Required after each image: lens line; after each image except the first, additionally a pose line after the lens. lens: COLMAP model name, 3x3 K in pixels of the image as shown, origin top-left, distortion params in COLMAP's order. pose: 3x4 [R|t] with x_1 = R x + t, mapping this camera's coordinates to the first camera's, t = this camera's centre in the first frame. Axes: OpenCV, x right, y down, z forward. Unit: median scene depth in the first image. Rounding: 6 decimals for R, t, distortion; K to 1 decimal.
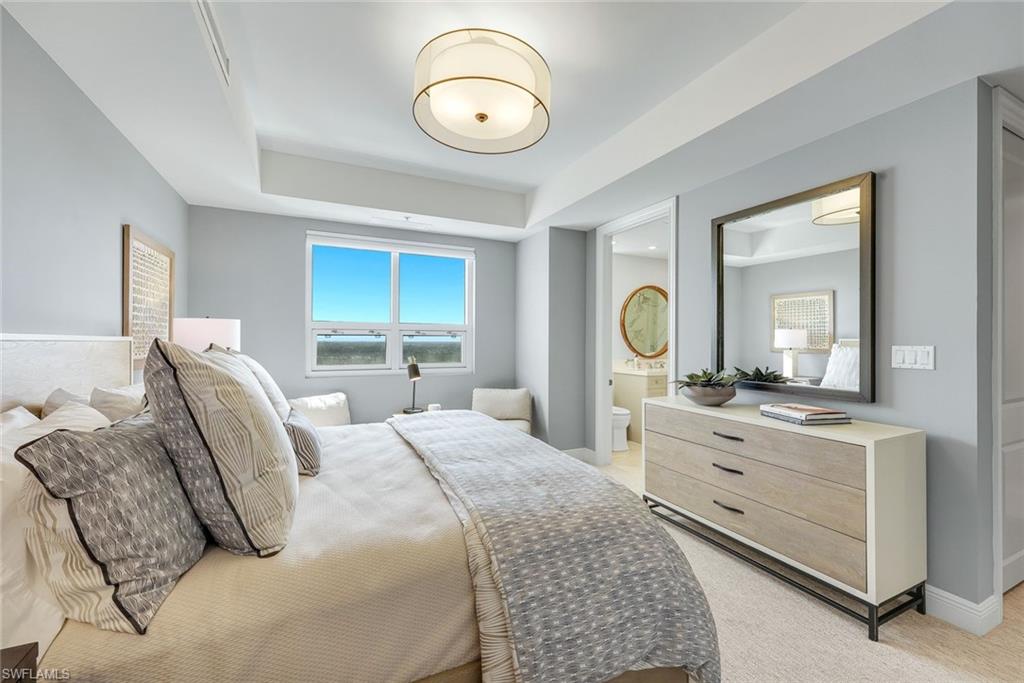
lens RADIAL K [[418.0, 0, 512.1], [0, 418.0, 338.9], [0, 0, 1]] dist [-0.000818, -0.000084]
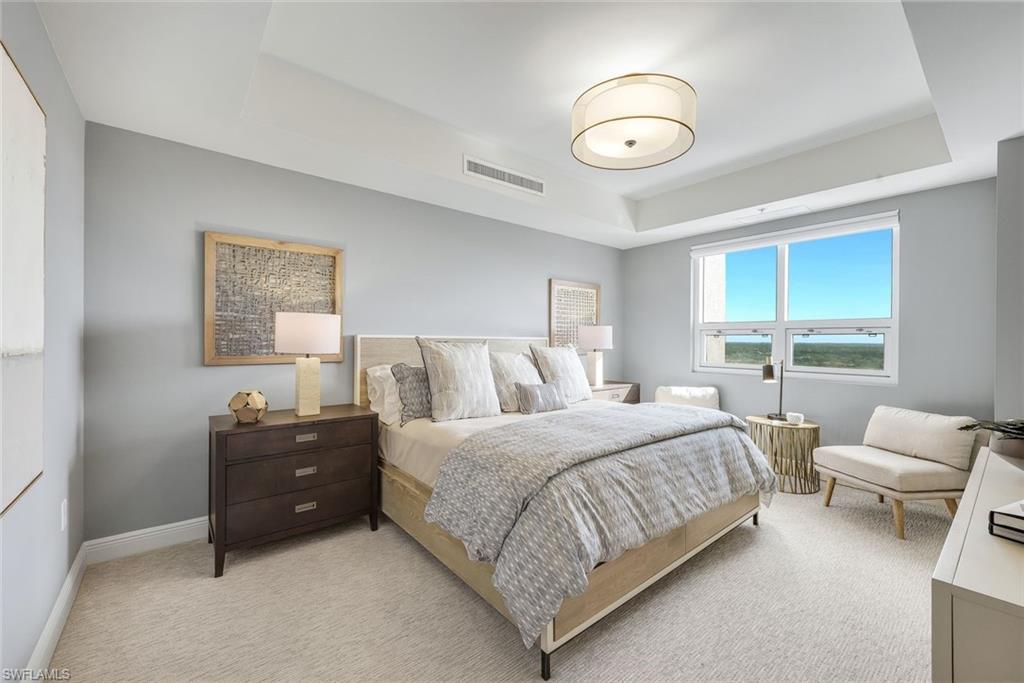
lens RADIAL K [[418.0, 0, 512.6], [0, 418.0, 337.8], [0, 0, 1]] dist [-0.000818, -0.000084]
pose [[0.232803, -0.003881, -0.972516, 0.534214], [-0.002781, 0.999985, -0.004656, 0.005341], [0.972520, 0.003789, 0.232788, 0.232532]]
